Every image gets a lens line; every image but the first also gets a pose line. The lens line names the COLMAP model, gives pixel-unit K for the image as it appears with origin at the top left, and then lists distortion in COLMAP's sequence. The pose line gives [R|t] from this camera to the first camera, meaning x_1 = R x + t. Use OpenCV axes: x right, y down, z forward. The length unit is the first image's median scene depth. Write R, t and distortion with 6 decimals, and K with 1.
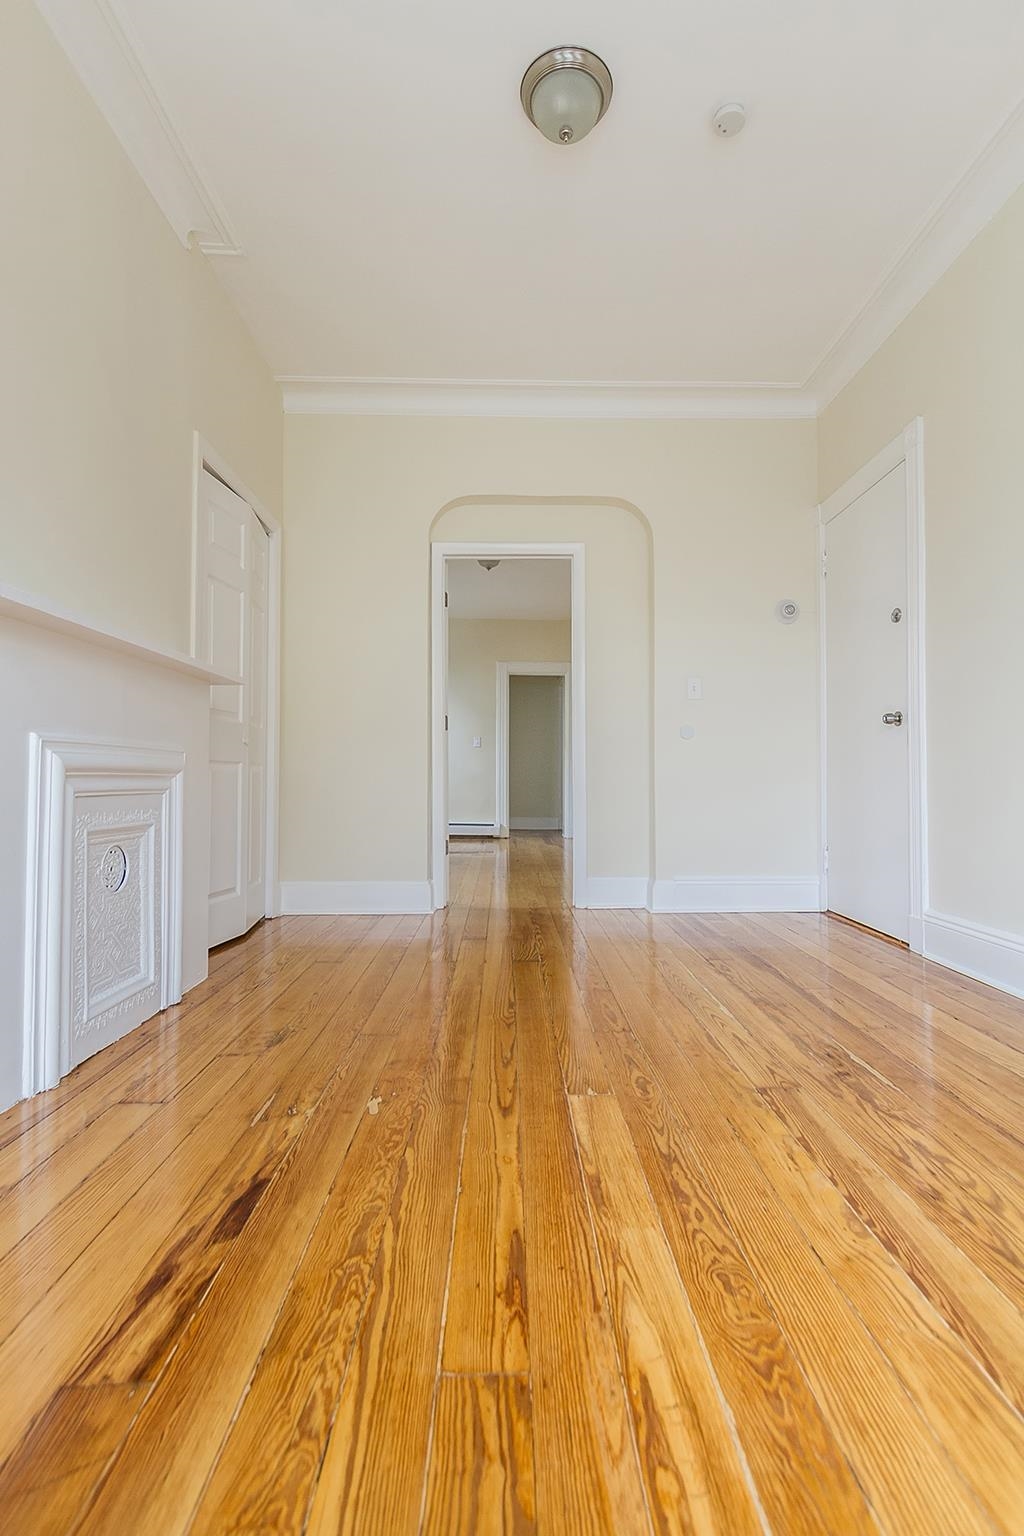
lens RADIAL K [[716.7, 0, 512.0], [0, 716.7, 768.0], [0, 0, 1]] dist [0.005965, -0.000275]
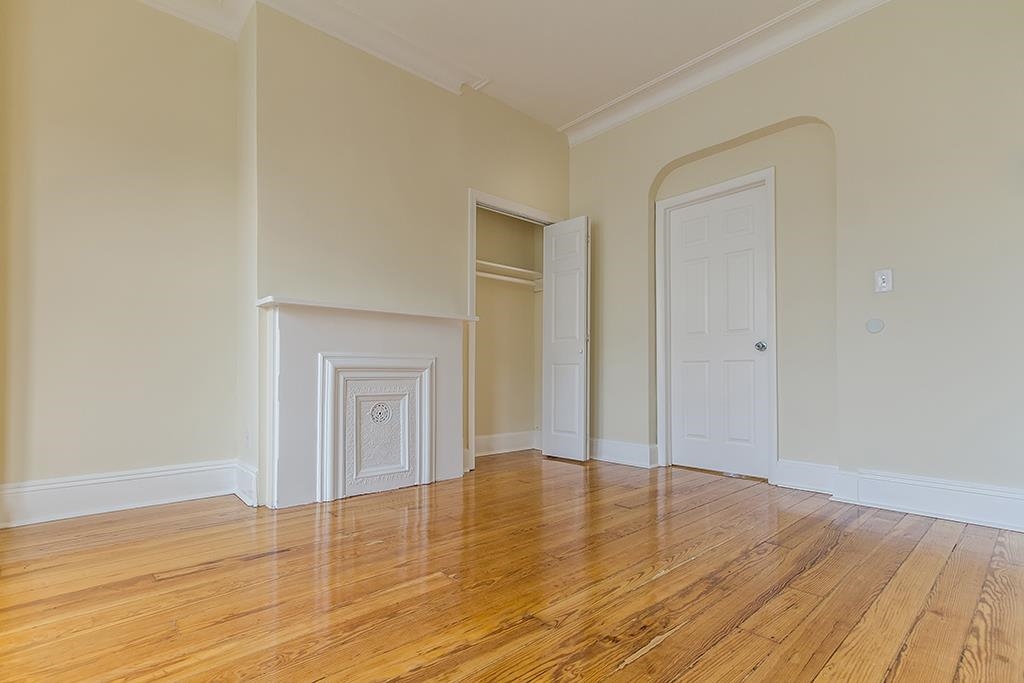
lens RADIAL K [[477.8, 0, 506.6], [0, 477.8, 365.9], [0, 0, 1]] dist [0.005965, -0.000275]
pose [[0.654505, -0.007405, -0.756021, 0.959293], [0.011984, 0.999928, 0.000581, -0.000378], [0.755963, -0.009440, 0.654547, 0.411931]]
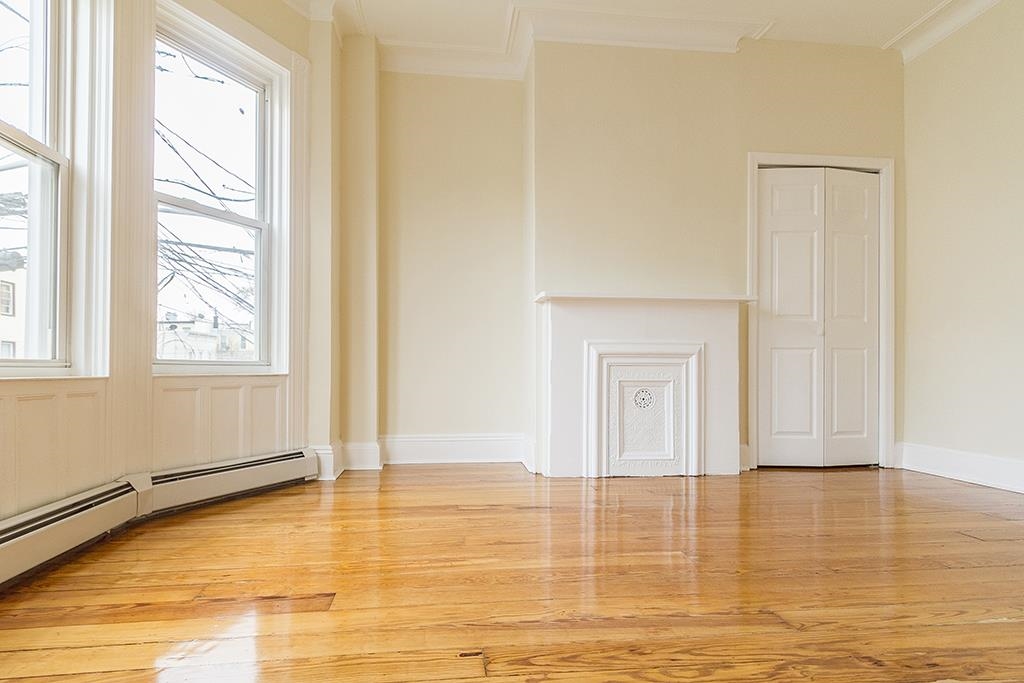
lens RADIAL K [[489.5, 0, 491.0], [0, 489.5, 367.4], [0, 0, 1]] dist [0.001683, -0.000165]
pose [[0.087929, -0.004376, -0.996117, 1.087012], [0.015456, 0.999876, -0.003028, 0.048661], [0.996007, -0.015130, 0.087986, 0.486944]]
